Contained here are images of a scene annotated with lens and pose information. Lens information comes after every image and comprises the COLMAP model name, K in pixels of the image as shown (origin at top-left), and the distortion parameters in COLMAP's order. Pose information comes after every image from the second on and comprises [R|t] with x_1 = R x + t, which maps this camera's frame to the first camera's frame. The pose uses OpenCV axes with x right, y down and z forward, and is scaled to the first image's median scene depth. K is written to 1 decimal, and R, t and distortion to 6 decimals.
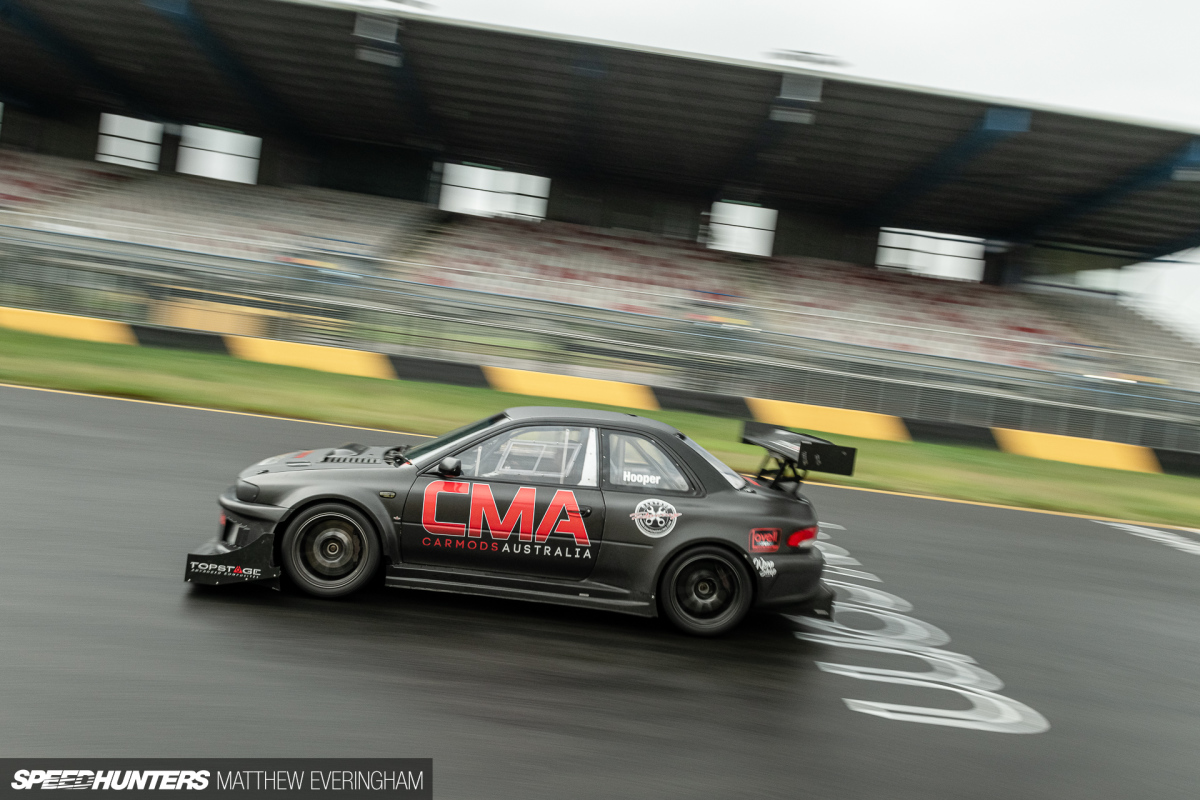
lens RADIAL K [[1084.3, 0, 601.0], [0, 1084.3, 445.1], [0, 0, 1]] dist [-0.000499, 0.006020]
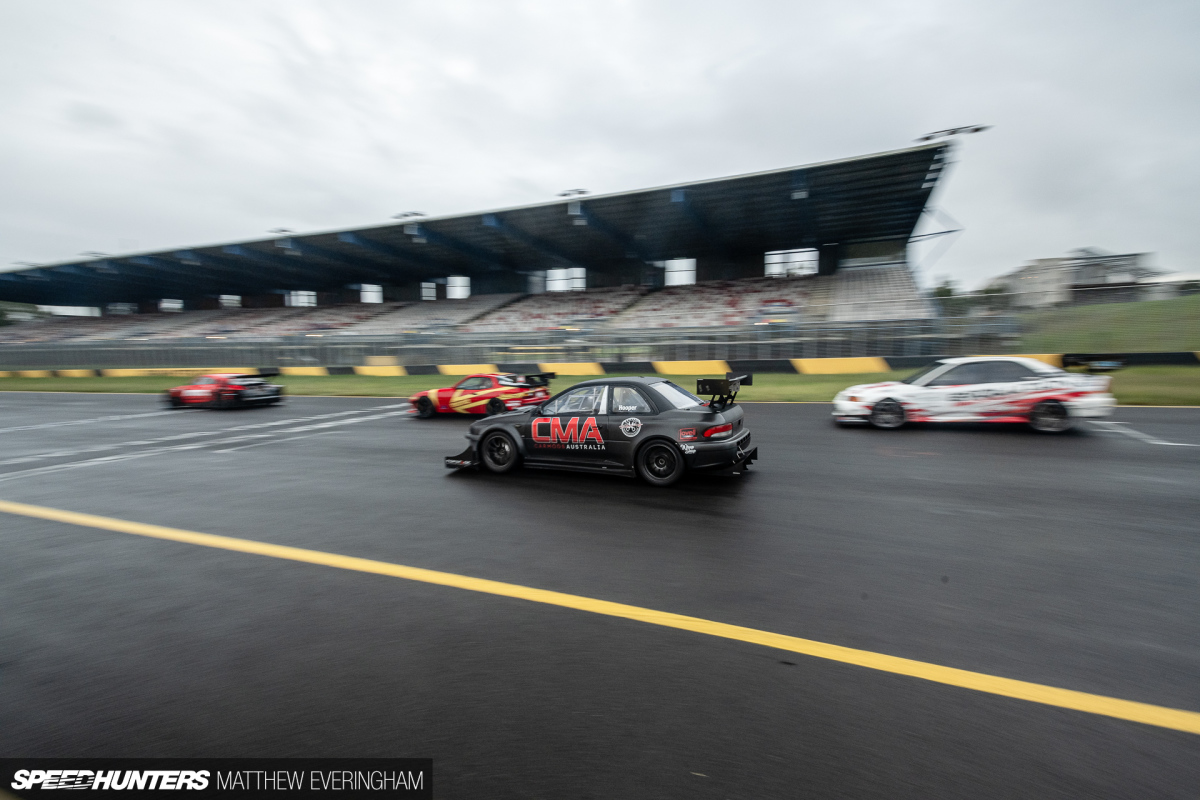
lens RADIAL K [[569.9, 0, 603.1], [0, 569.9, 397.1], [0, 0, 1]] dist [0.029301, -0.000180]
pose [[0.869488, -0.101289, -0.483457, 0.515123], [0.093023, 0.994814, -0.041124, 0.050804], [0.485116, -0.009216, 0.874401, 0.065331]]
